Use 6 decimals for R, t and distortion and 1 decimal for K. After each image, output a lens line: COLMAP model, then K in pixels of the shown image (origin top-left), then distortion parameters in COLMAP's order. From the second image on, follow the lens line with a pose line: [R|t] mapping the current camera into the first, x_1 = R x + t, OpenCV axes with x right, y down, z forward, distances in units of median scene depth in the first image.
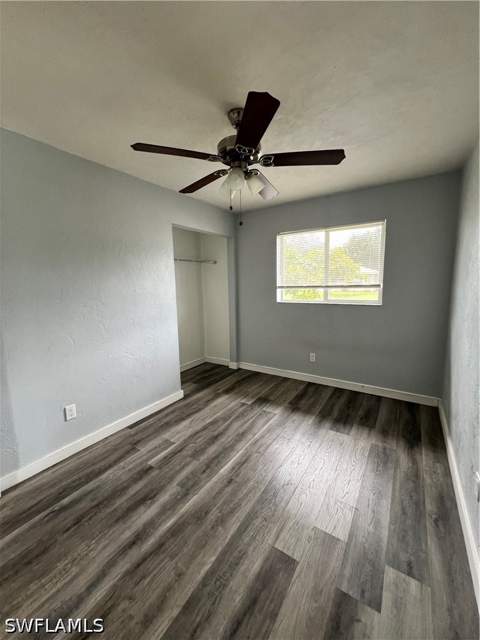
lens RADIAL K [[256.2, 0, 242.3], [0, 256.2, 317.1], [0, 0, 1]] dist [-0.001222, 0.000535]
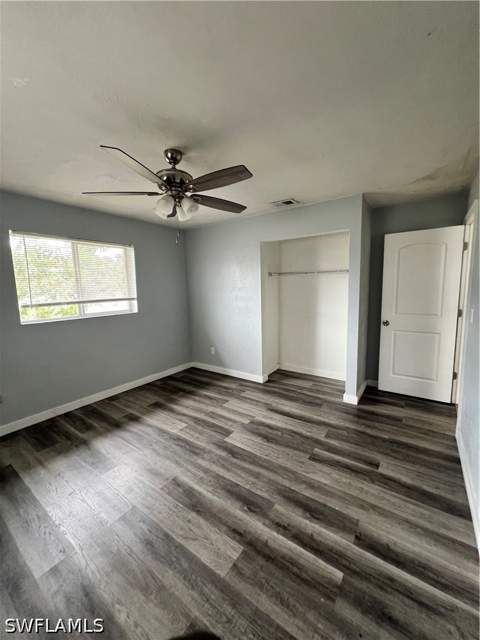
lens RADIAL K [[256.2, 0, 242.3], [0, 256.2, 317.1], [0, 0, 1]] dist [-0.001222, 0.000535]
pose [[0.040883, -0.093629, 0.994767, -0.623158], [0.155328, 0.984091, 0.086241, -0.051438], [-0.987017, 0.150990, 0.054775, 0.378807]]
